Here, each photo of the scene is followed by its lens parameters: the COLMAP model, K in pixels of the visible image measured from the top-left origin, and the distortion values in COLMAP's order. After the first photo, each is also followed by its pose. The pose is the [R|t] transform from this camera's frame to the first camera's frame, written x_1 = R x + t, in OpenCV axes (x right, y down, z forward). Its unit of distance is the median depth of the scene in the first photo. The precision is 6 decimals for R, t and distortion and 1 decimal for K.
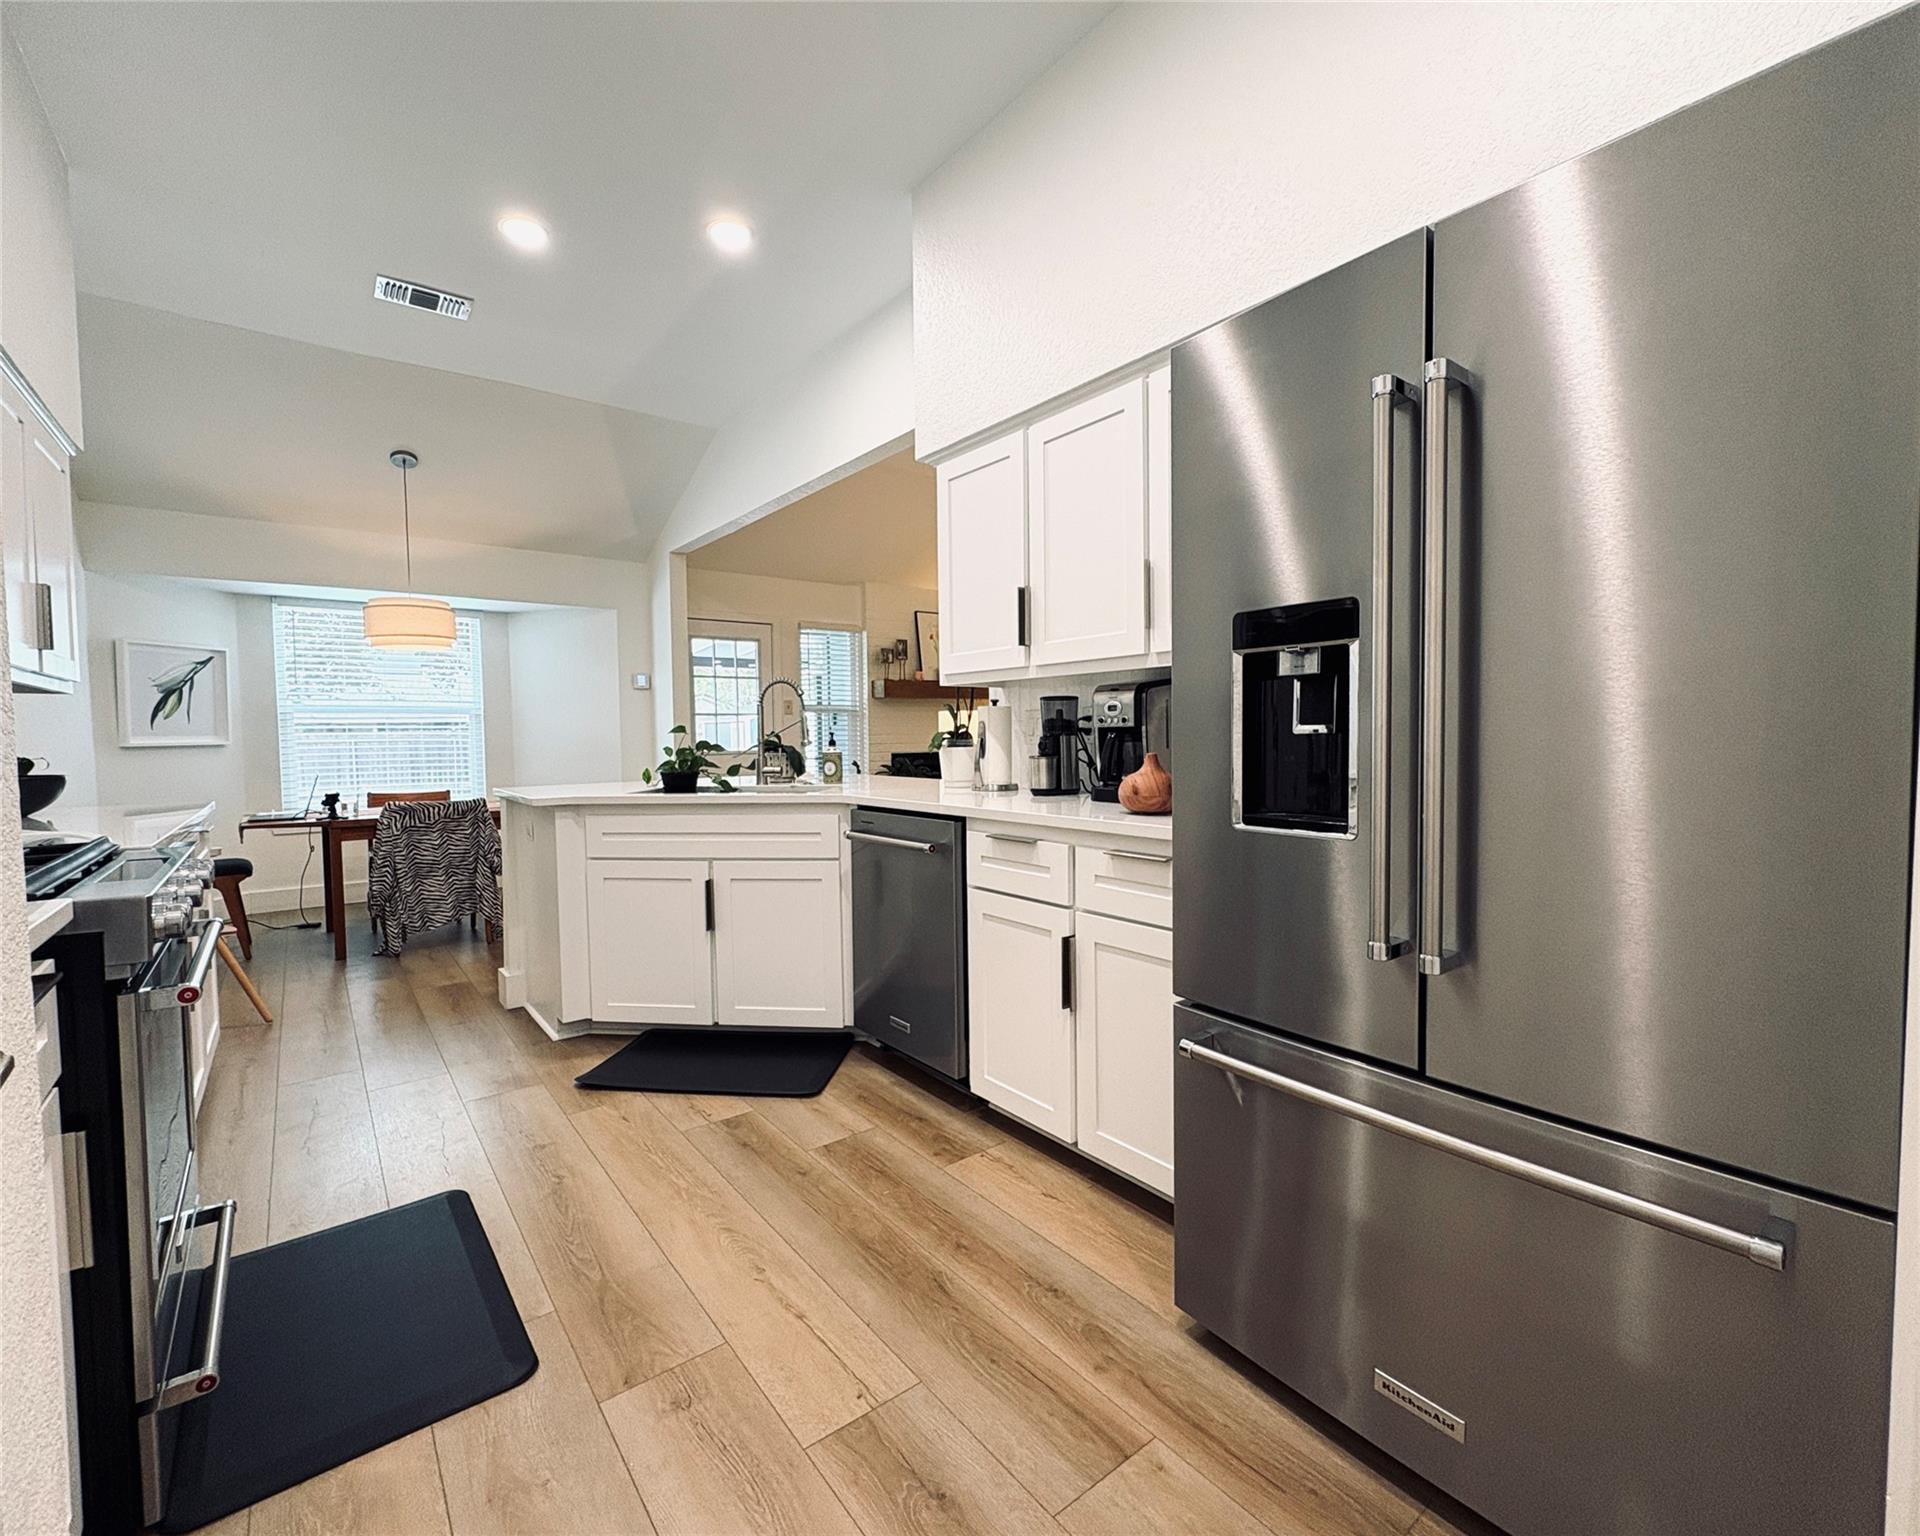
lens RADIAL K [[875.5, 0, 960.0], [0, 875.5, 768.0], [0, 0, 1]] dist [-0.000459, 0.000197]
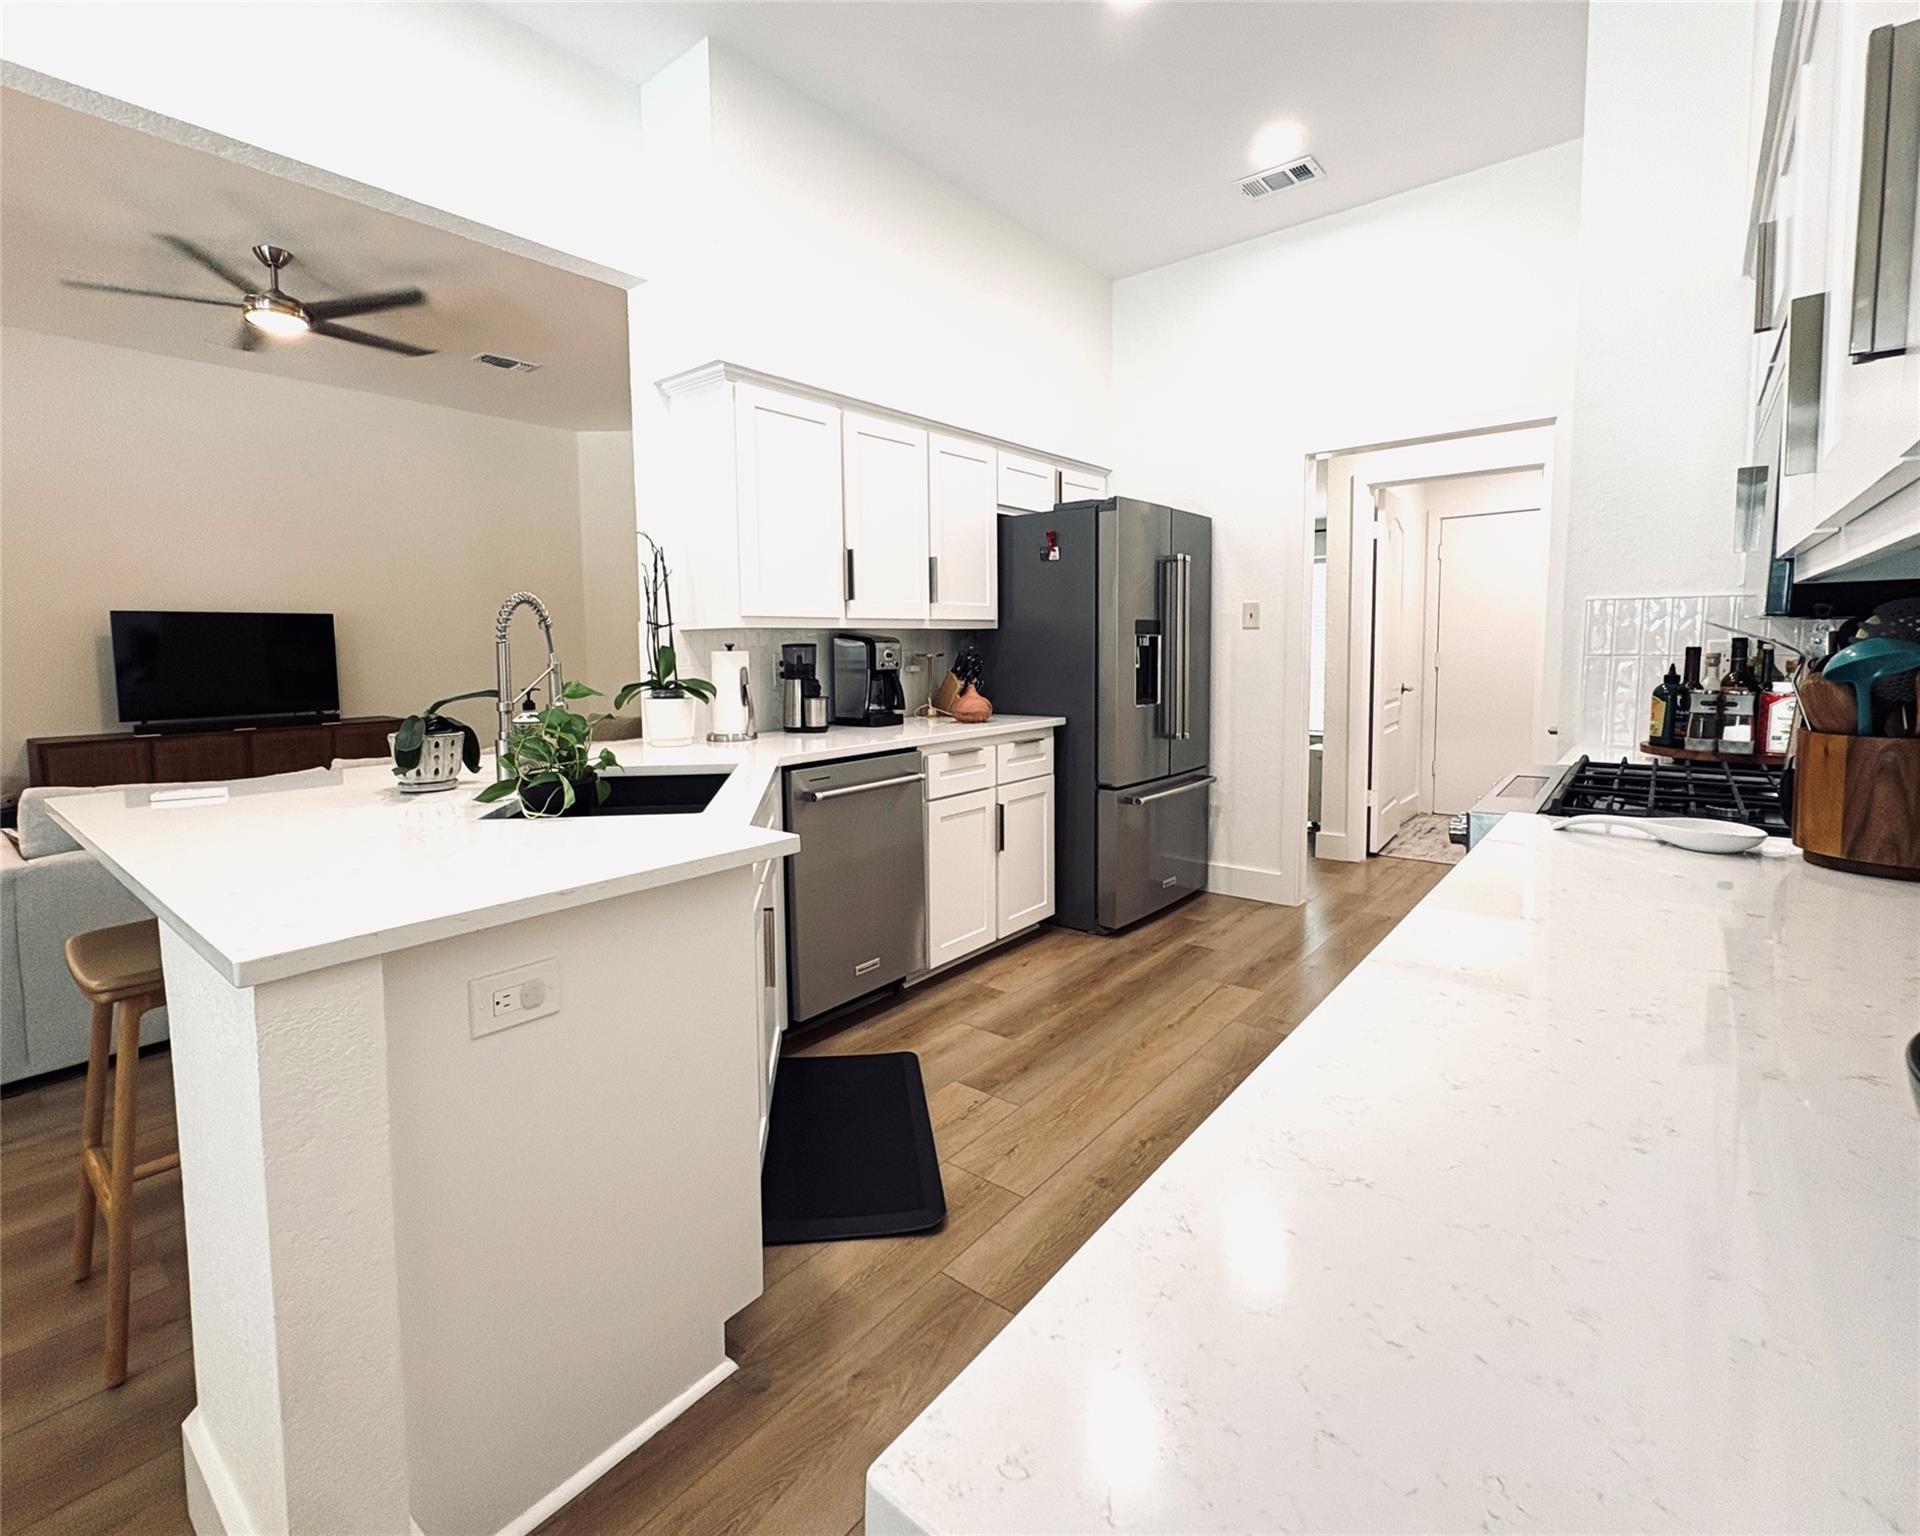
lens RADIAL K [[869.2, 0, 955.9], [0, 869.2, 705.9], [0, 0, 1]] dist [0.000008, 0.000007]
pose [[-0.230454, -0.053662, 0.971603, -1.251193], [0.055809, 0.996106, 0.068253, -0.083144], [-0.971482, 0.069953, -0.226561, 1.319105]]
